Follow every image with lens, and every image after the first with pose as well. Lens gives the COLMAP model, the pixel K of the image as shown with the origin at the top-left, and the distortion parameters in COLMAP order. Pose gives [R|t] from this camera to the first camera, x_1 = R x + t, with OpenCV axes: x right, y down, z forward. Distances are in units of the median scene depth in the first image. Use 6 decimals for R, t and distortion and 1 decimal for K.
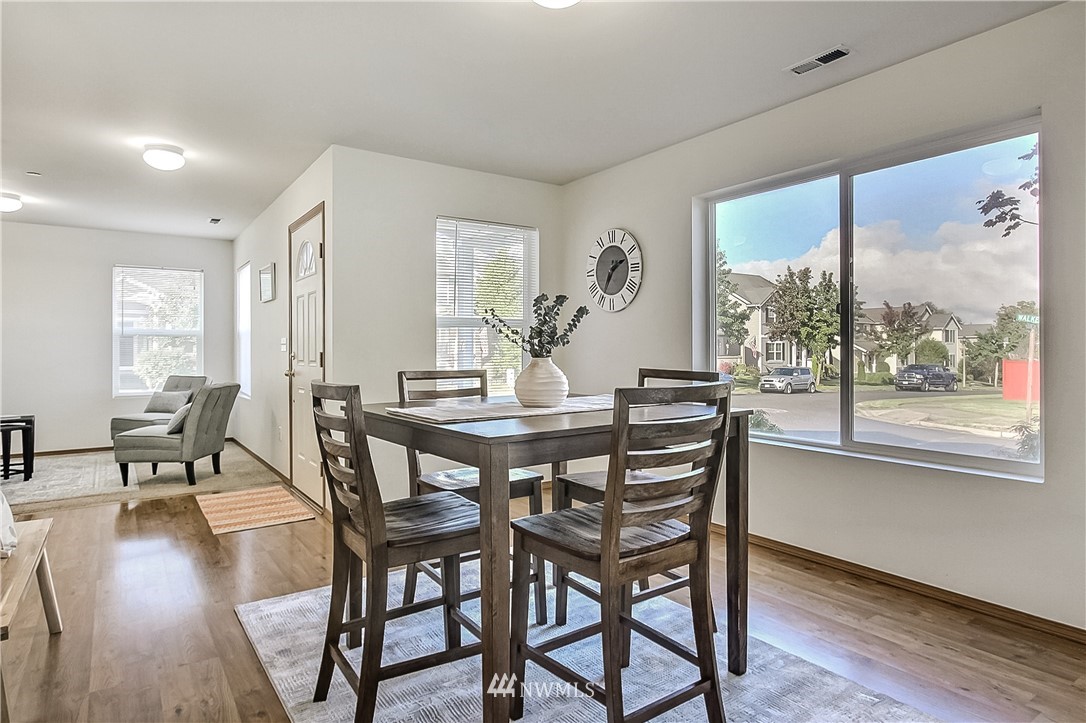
lens RADIAL K [[655.5, 0, 541.0], [0, 655.5, 344.3], [0, 0, 1]] dist [-0.004790, -0.001085]
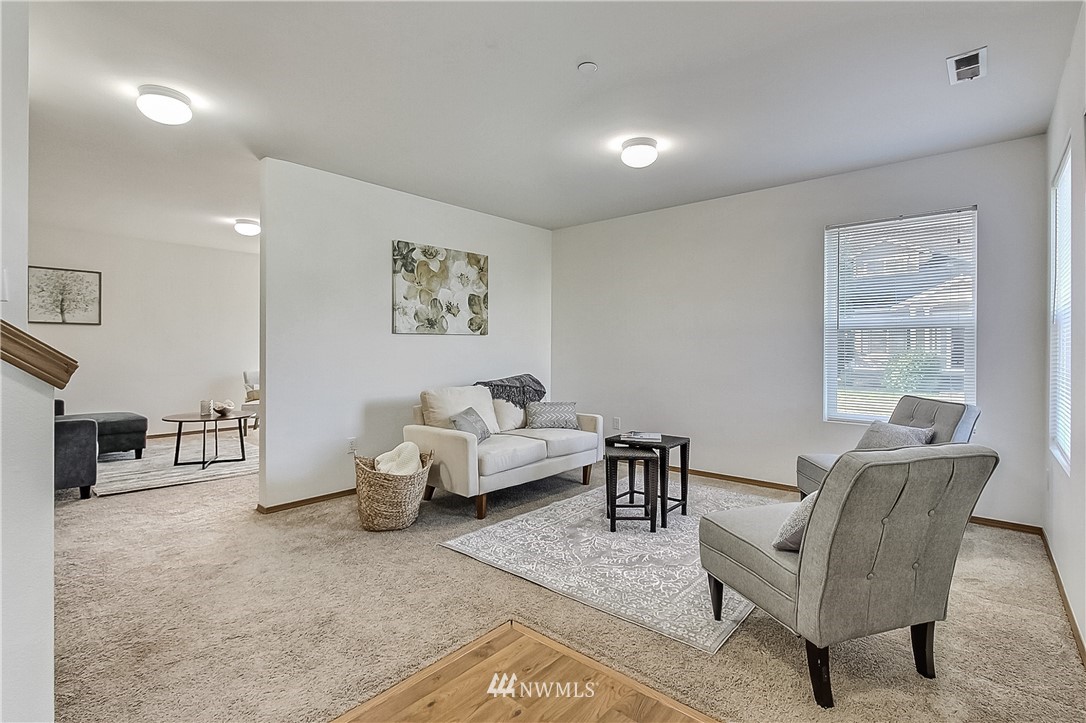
lens RADIAL K [[507.4, 0, 539.0], [0, 507.4, 351.6], [0, 0, 1]] dist [-0.003473, -0.000429]
pose [[0.272003, 0.007518, -0.962267, -0.223043], [-0.003285, 0.999971, 0.006884, 0.006655], [0.962291, 0.001288, 0.272020, 0.572197]]
